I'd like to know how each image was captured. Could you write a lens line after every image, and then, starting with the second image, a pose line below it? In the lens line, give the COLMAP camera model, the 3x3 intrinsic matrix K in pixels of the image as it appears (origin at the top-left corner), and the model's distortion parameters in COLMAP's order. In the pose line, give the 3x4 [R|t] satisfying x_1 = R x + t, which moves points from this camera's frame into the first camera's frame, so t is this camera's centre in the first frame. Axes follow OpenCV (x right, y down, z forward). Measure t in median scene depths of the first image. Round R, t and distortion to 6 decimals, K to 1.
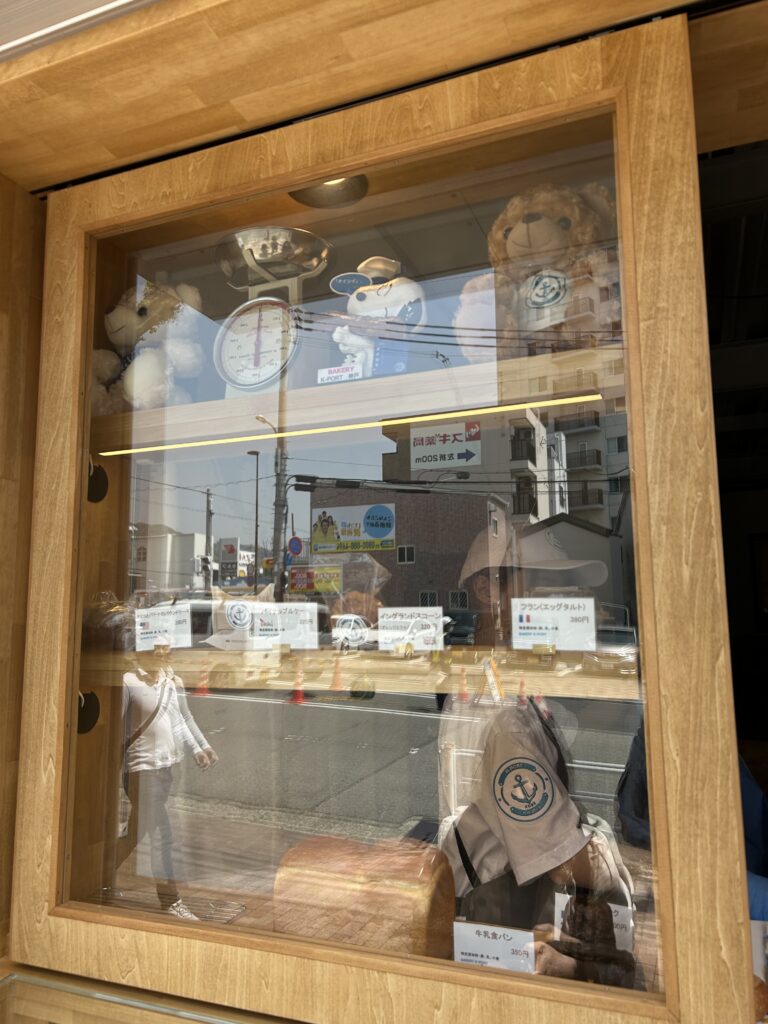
lens RADIAL K [[762.1, 0, 381.9], [0, 762.1, 521.2], [0, 0, 1]] dist [0.034019, -0.019731]
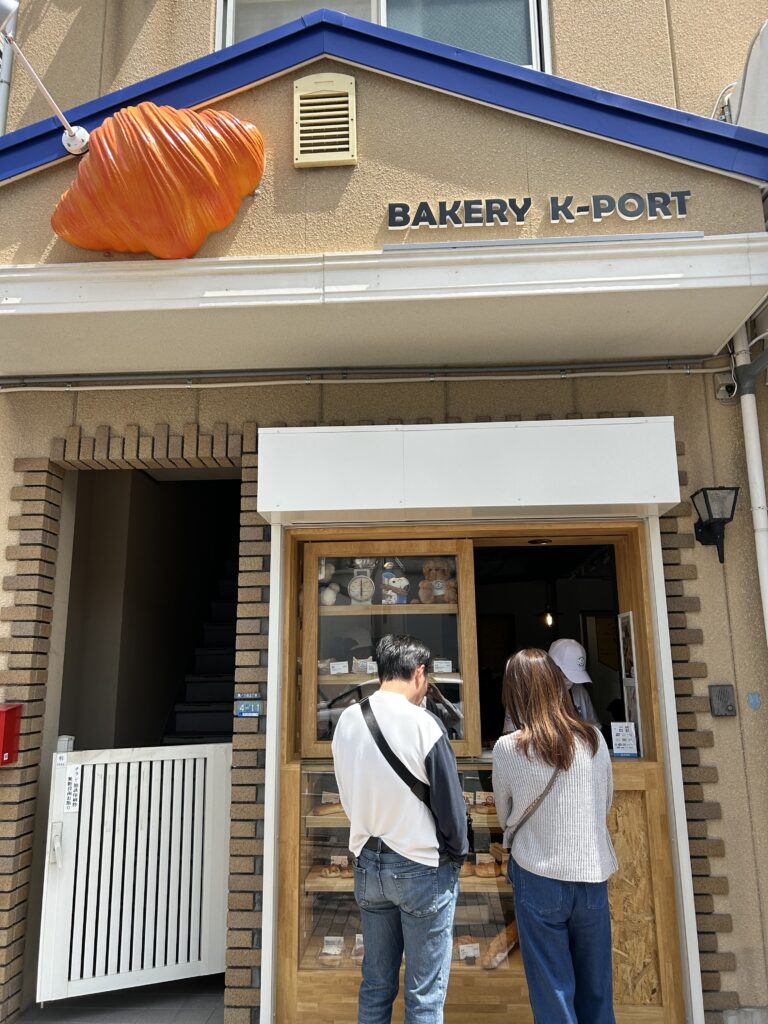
lens RADIAL K [[762.1, 0, 380.9], [0, 762.1, 508.6], [0, 0, 1]] dist [0.034019, -0.019731]
pose [[0.949989, 0.066165, 0.305195, -1.458834], [-0.039552, 0.994919, -0.092580, -0.338632], [-0.309770, 0.075879, 0.947779, -3.023086]]
